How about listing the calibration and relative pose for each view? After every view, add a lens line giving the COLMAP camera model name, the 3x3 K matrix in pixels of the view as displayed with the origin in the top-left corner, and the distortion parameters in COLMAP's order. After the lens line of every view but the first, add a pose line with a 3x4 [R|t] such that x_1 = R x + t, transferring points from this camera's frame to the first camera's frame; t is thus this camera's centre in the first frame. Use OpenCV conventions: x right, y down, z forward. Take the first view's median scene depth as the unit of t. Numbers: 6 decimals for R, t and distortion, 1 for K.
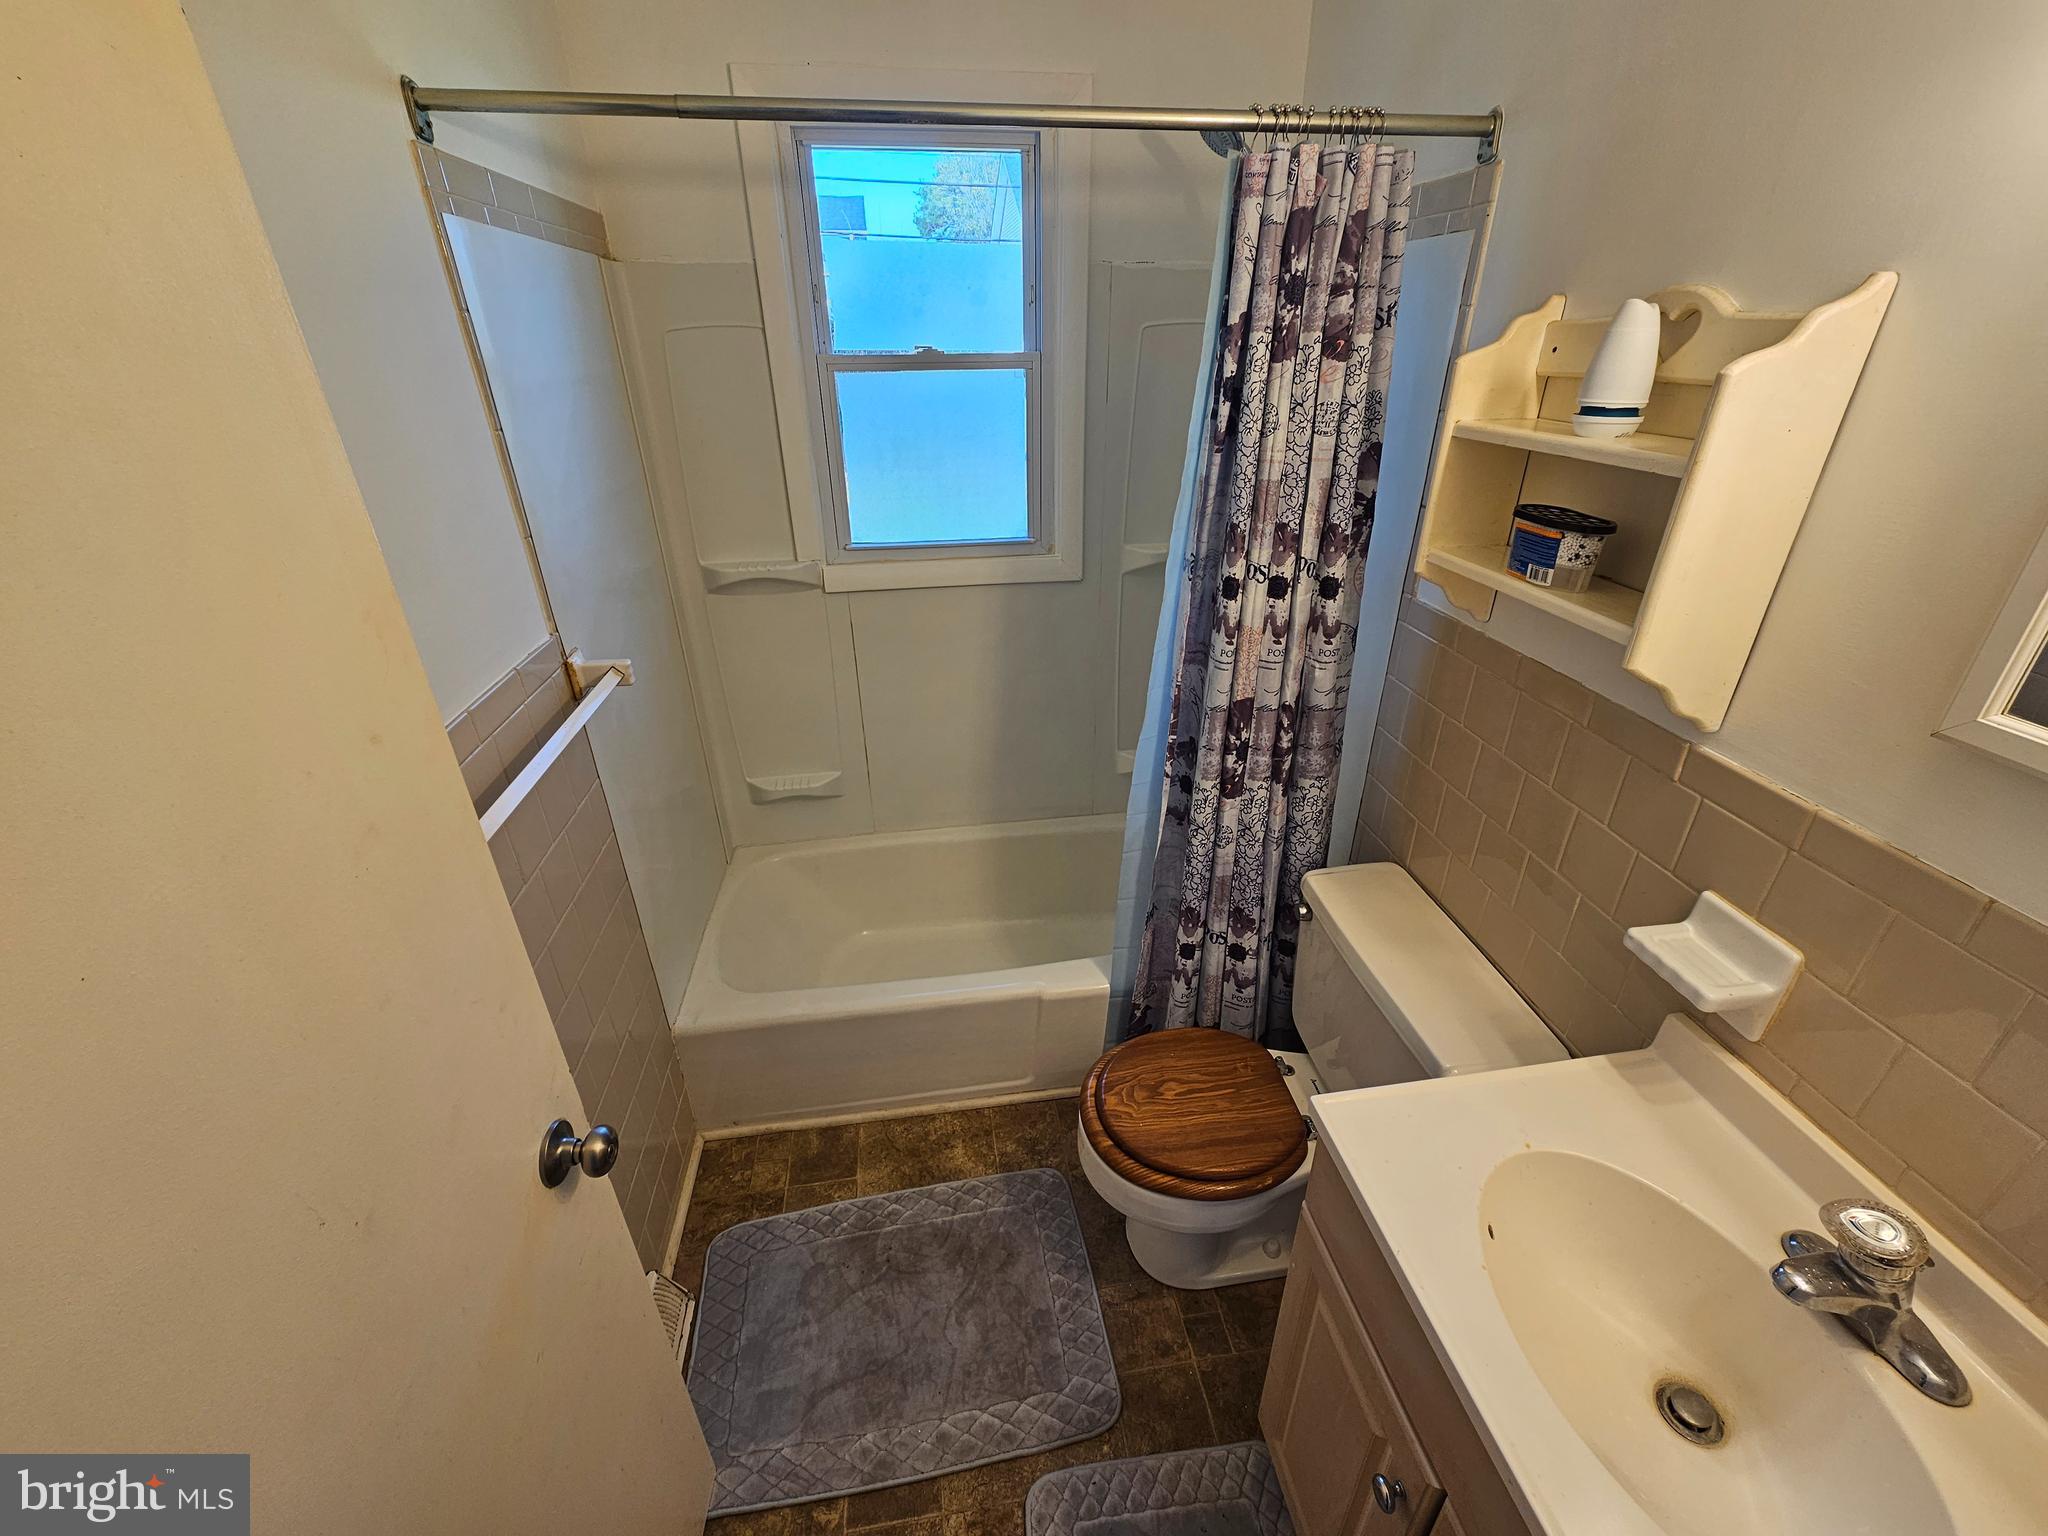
lens RADIAL K [[831.2, 0, 1028.0], [0, 831.2, 766.1], [0, 0, 1]] dist [-0.002403, 0.000246]
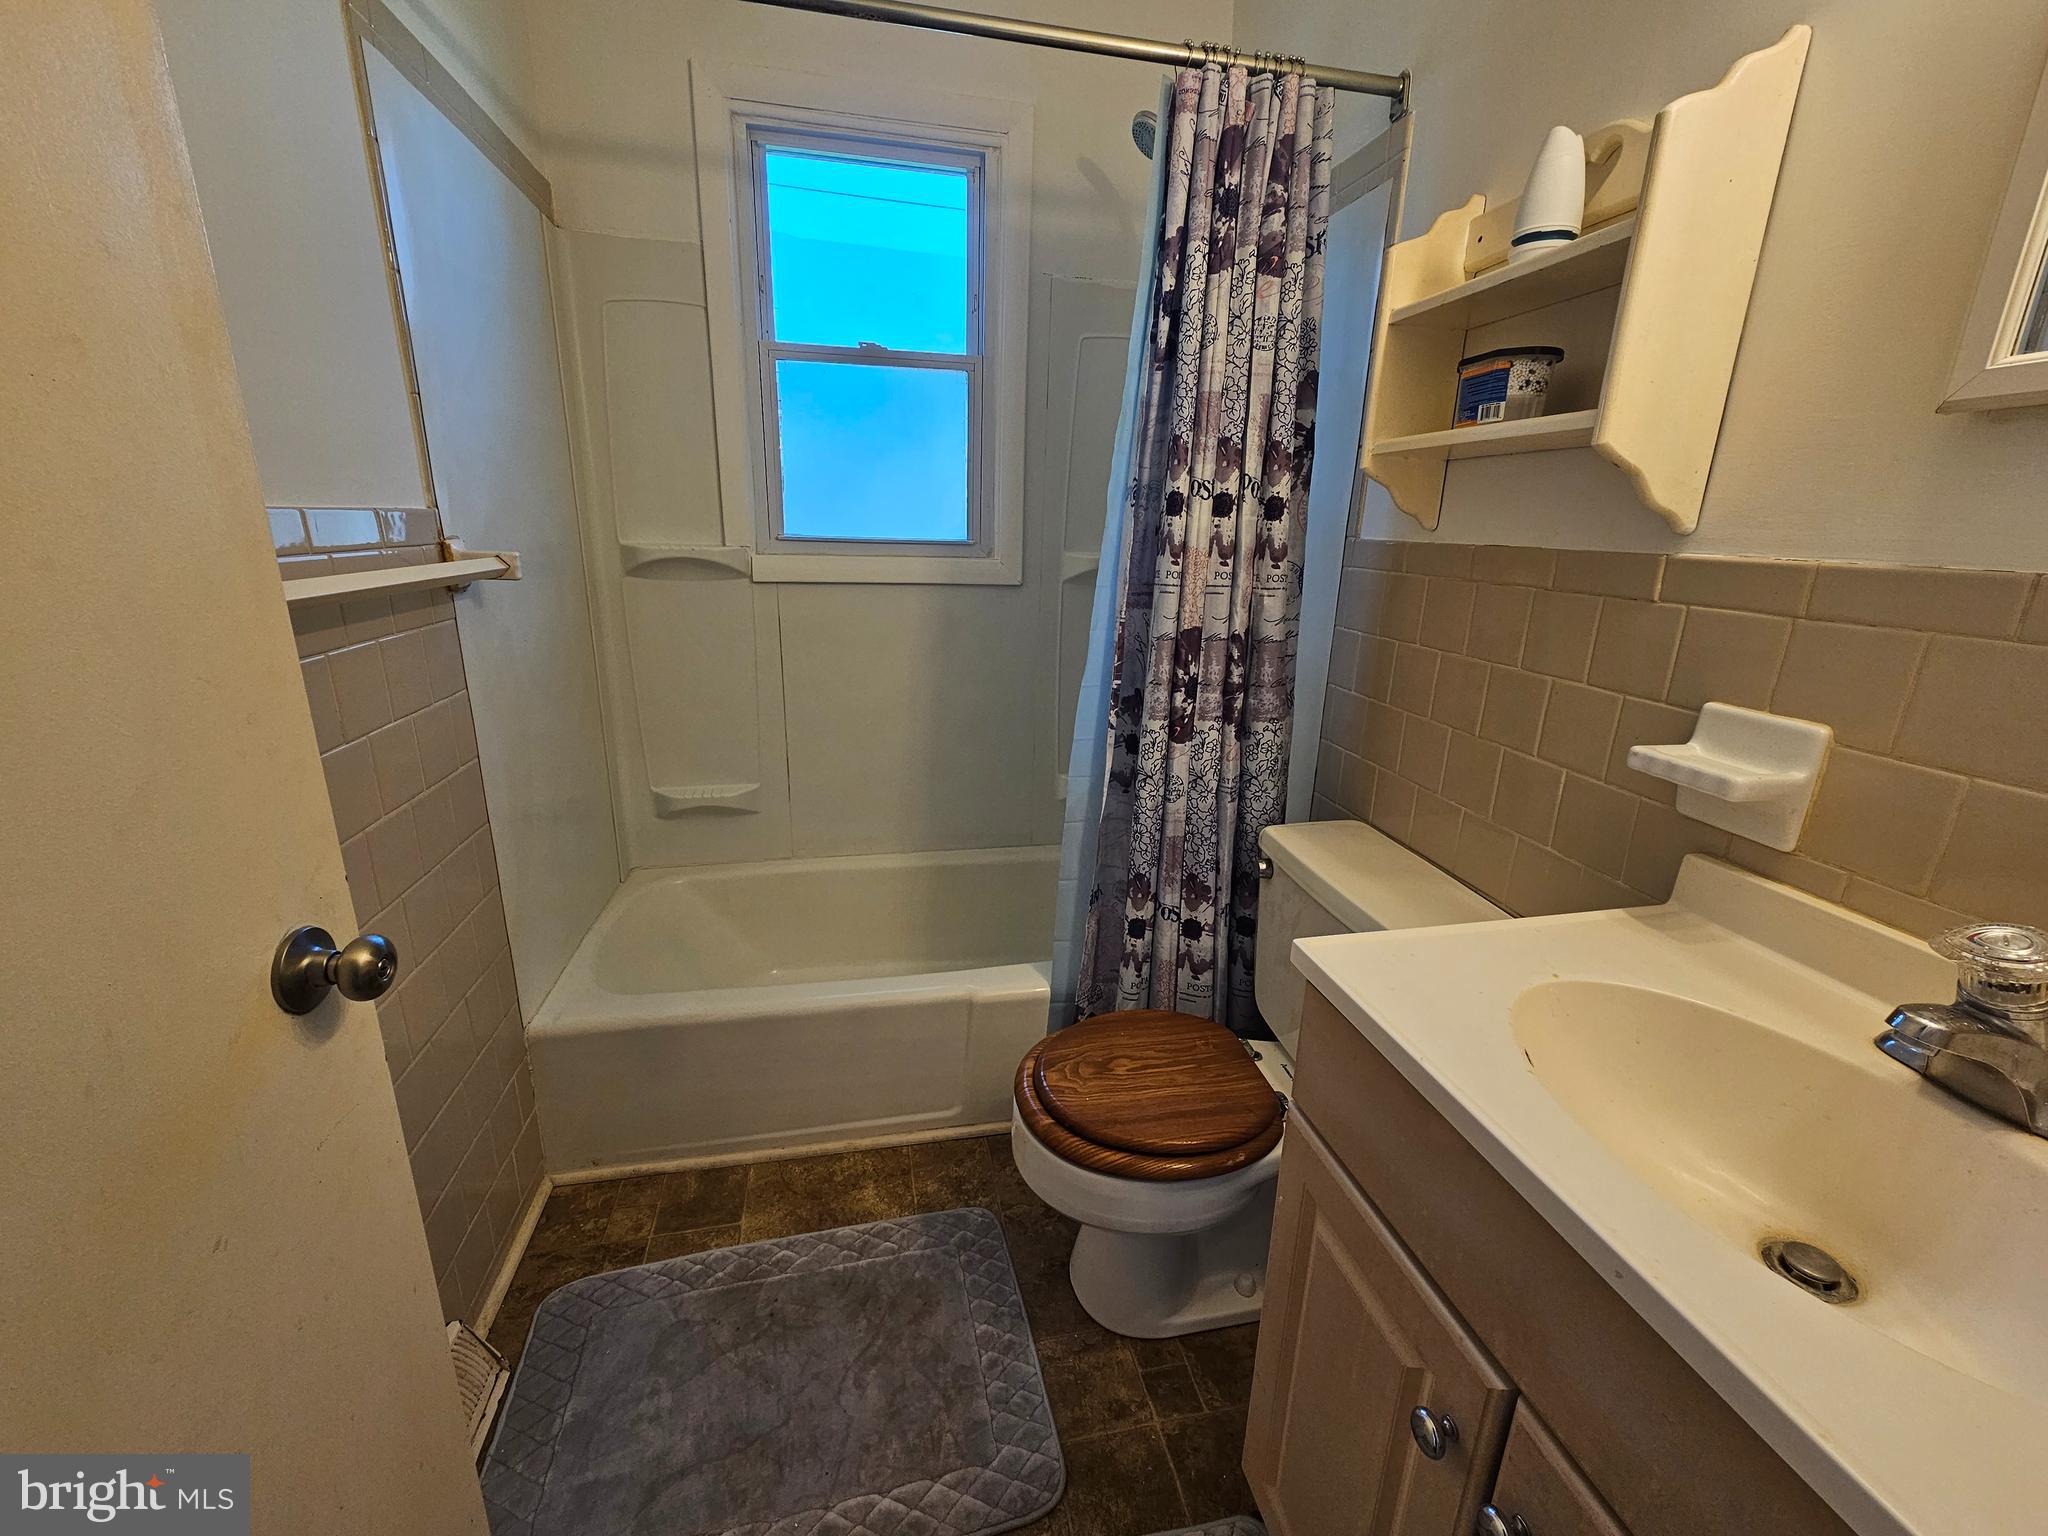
lens RADIAL K [[831.2, 0, 1029.0], [0, 831.2, 764.4], [0, 0, 1]] dist [-0.002403, 0.000246]
pose [[0.997236, 0.018750, 0.071888, 0.010729], [-0.004684, 0.981571, -0.191039, 0.259185], [-0.074146, 0.190175, 0.978946, 0.120261]]
